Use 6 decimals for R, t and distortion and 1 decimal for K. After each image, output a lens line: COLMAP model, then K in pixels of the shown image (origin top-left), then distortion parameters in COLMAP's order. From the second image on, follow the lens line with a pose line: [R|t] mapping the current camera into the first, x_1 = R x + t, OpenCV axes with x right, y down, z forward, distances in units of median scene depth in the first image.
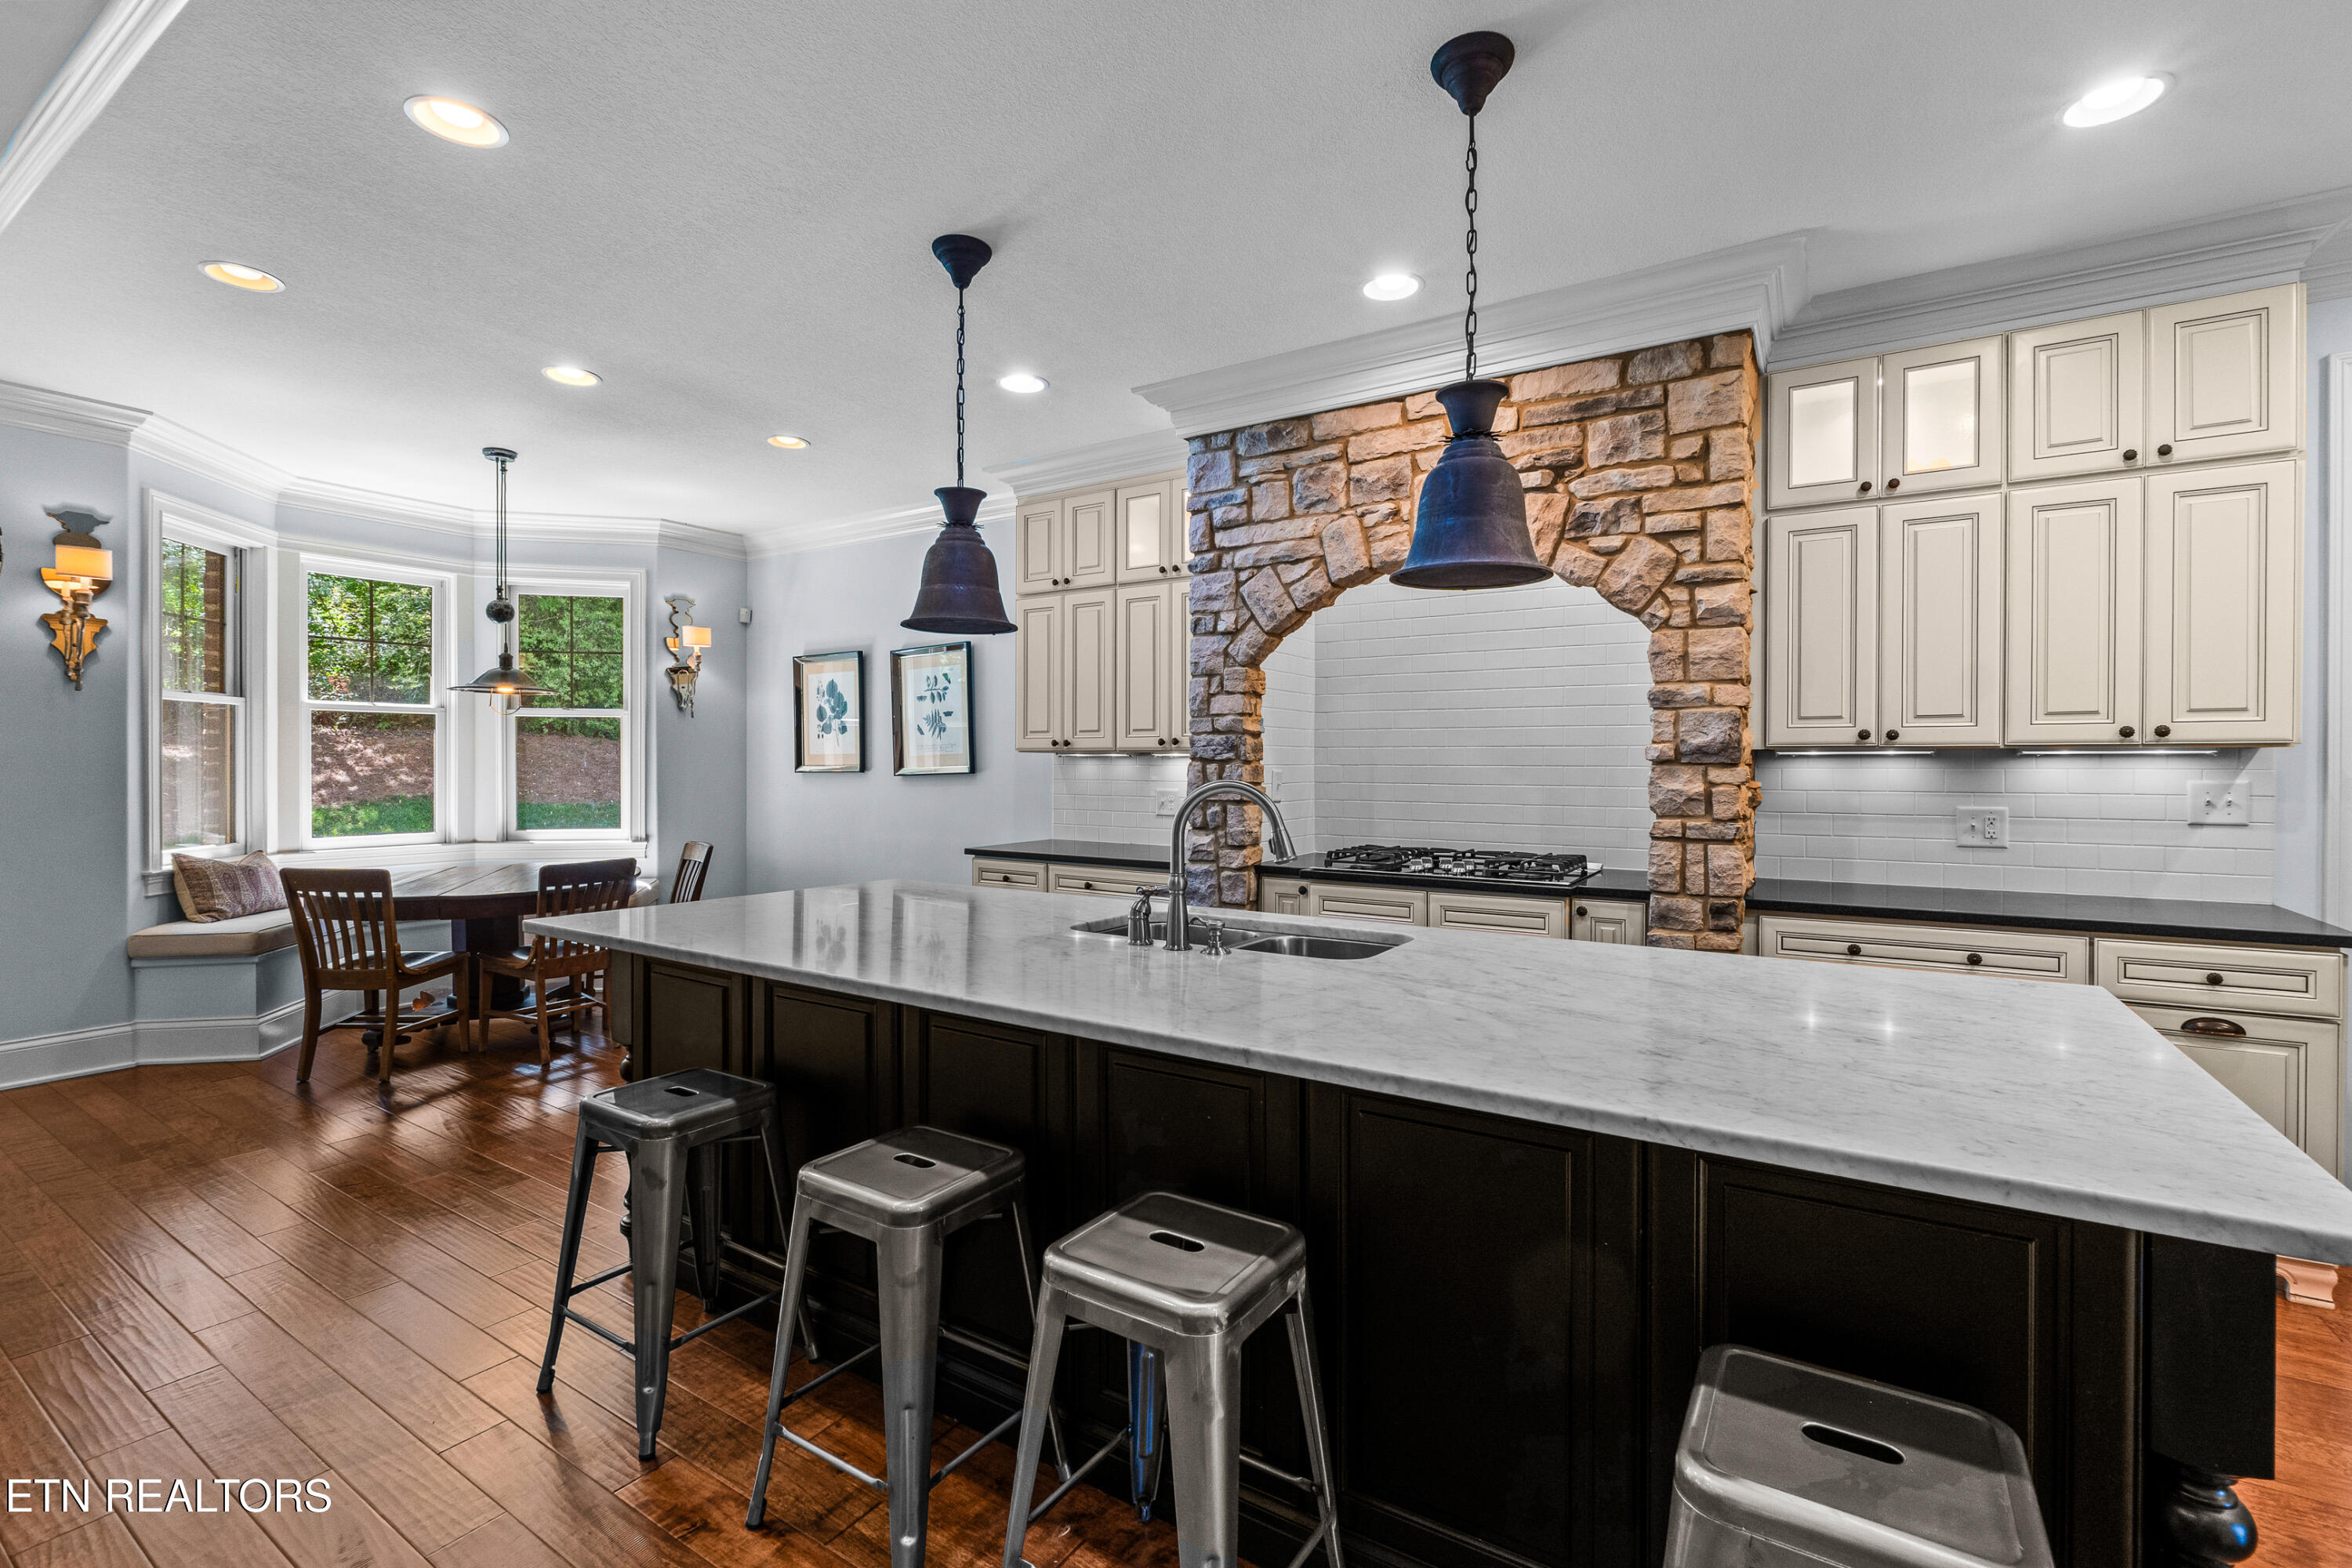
lens RADIAL K [[1033.5, 0, 1171.2], [0, 1033.5, 769.9], [0, 0, 1]] dist [-0.002217, -0.000571]
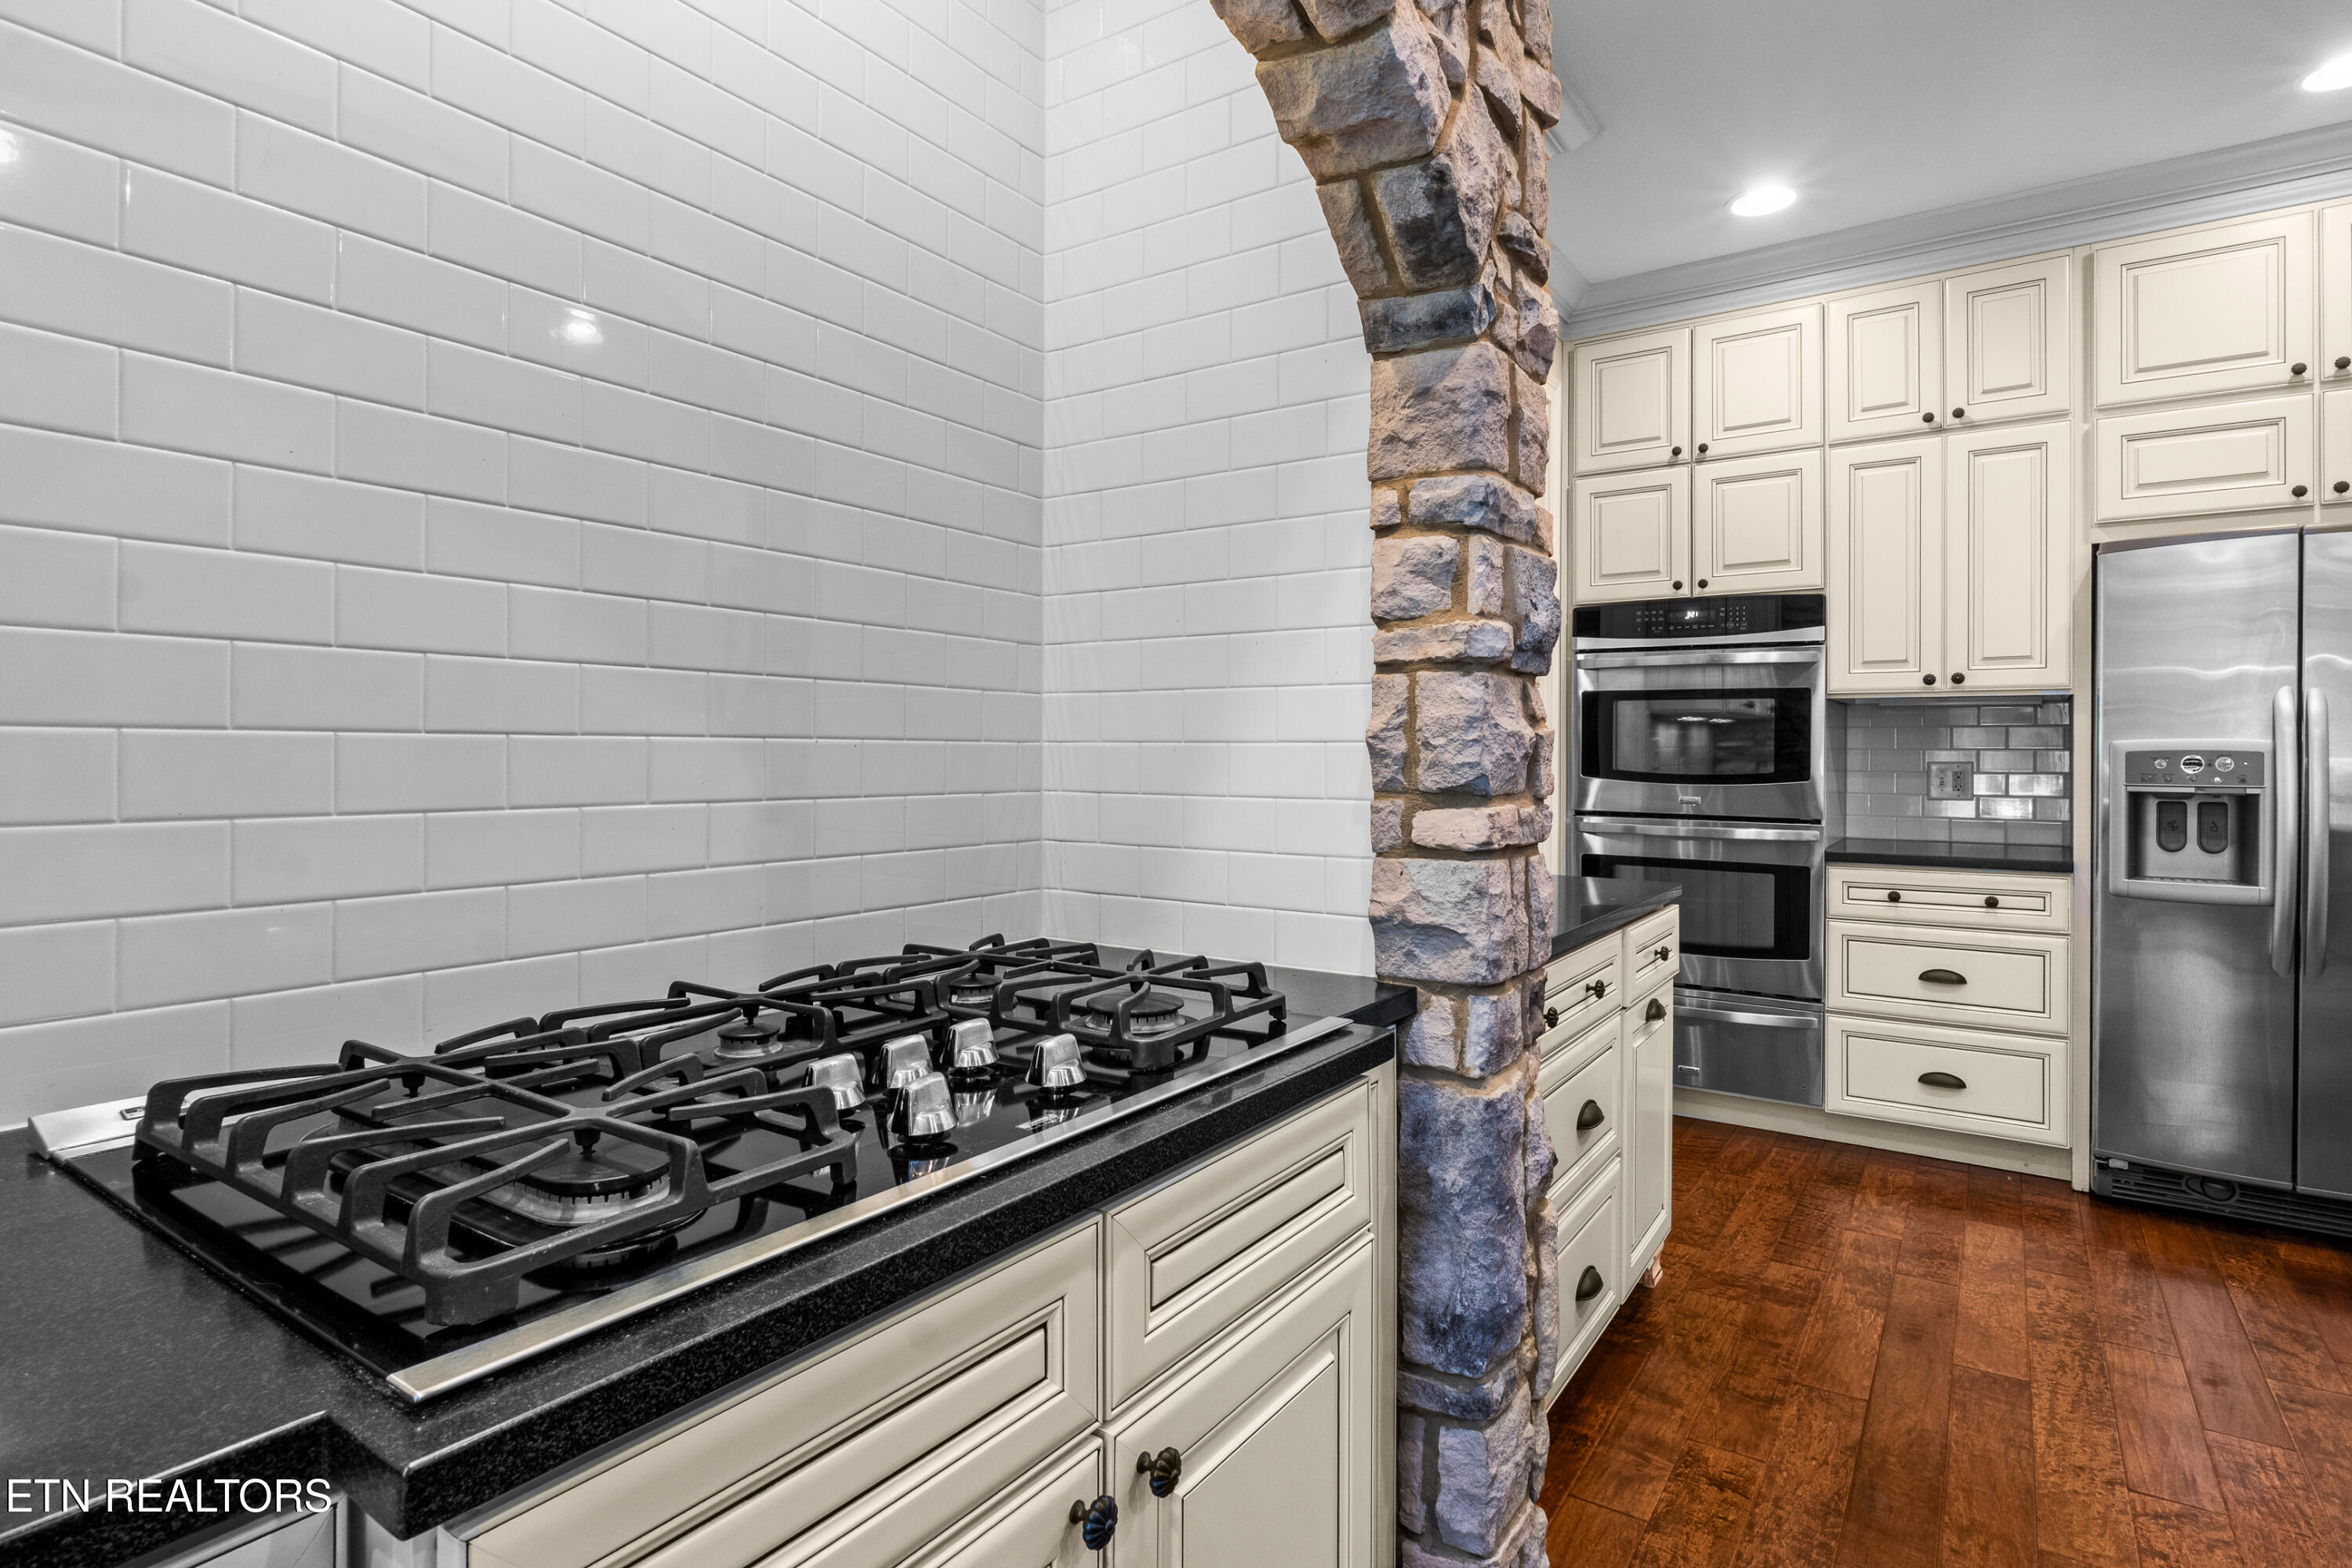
lens RADIAL K [[1200.9, 0, 1182.3], [0, 1200.9, 748.0], [0, 0, 1]] dist [-0.001555, 0.000863]
pose [[0.023533, 0.002944, 0.999719, -0.000245], [0.004970, 0.999983, -0.003062, 0.022732], [-0.999711, 0.005041, 0.023518, 0.971518]]
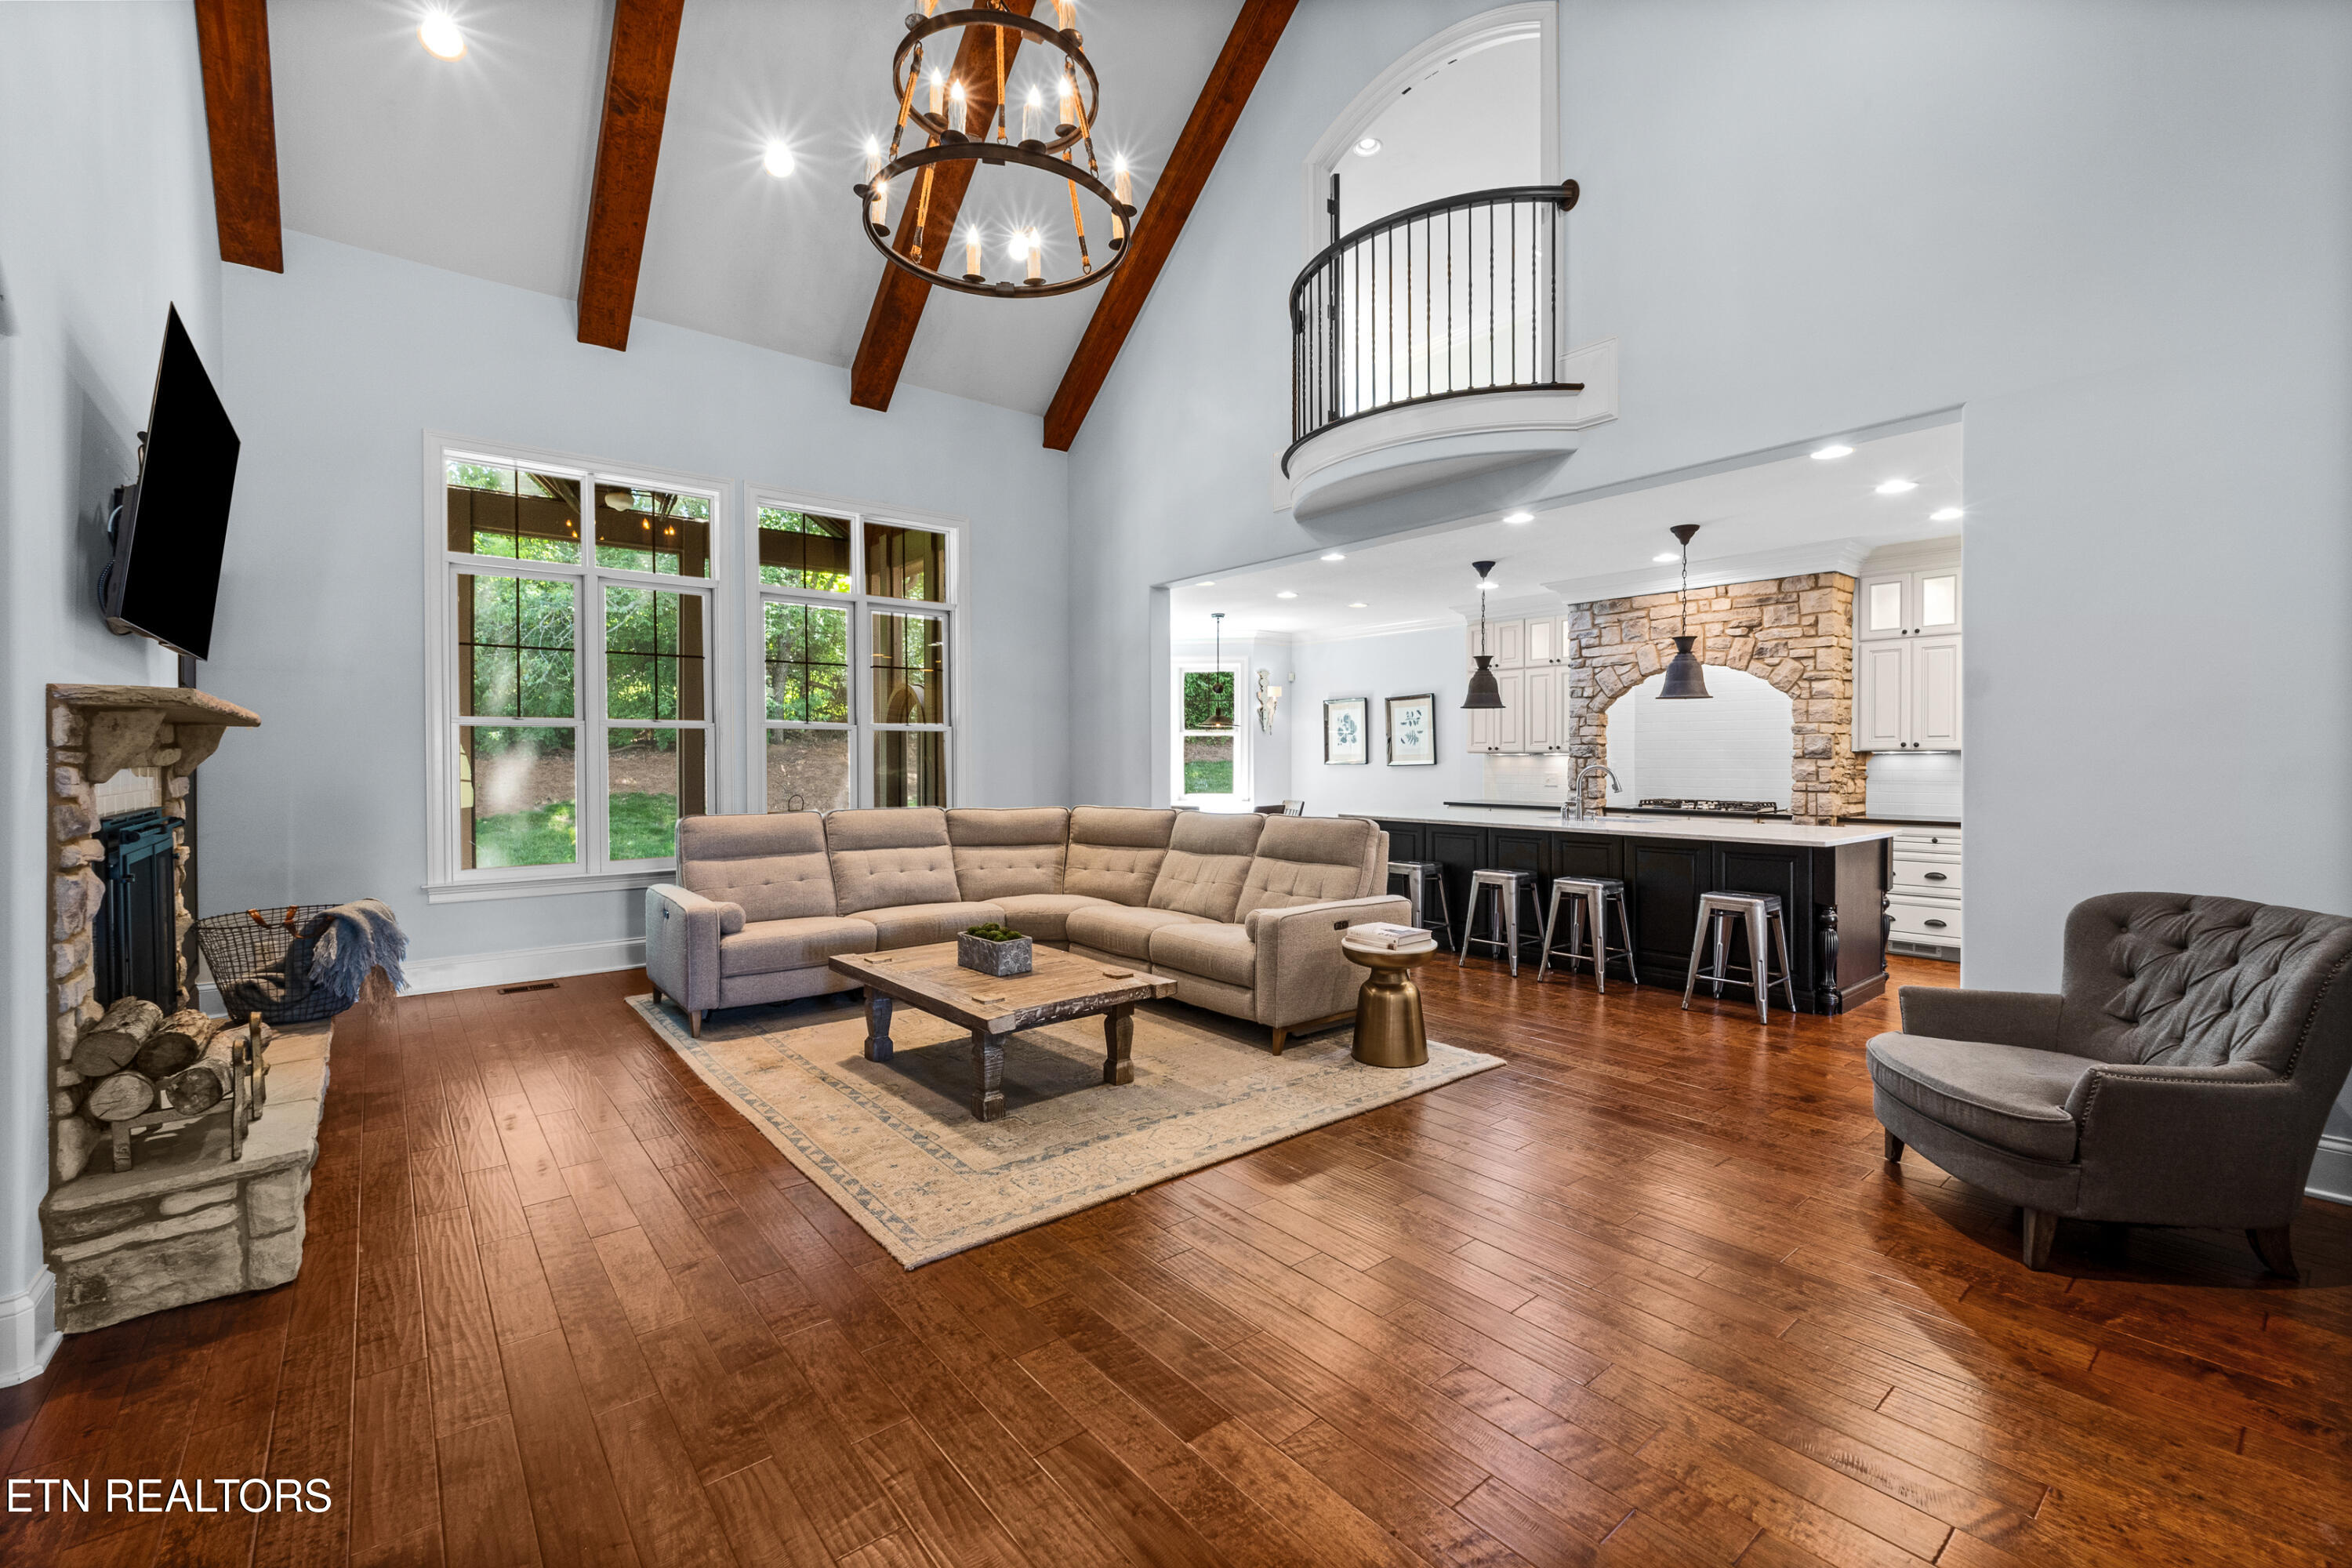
lens RADIAL K [[988.5, 0, 1176.3], [0, 988.5, 773.2], [0, 0, 1]] dist [-0.004308, 0.000006]
pose [[0.951462, -0.000882, -0.307764, -0.140225], [0.003951, 0.999949, 0.009347, 0.001027], [0.307740, -0.010110, 0.951417, -1.313578]]
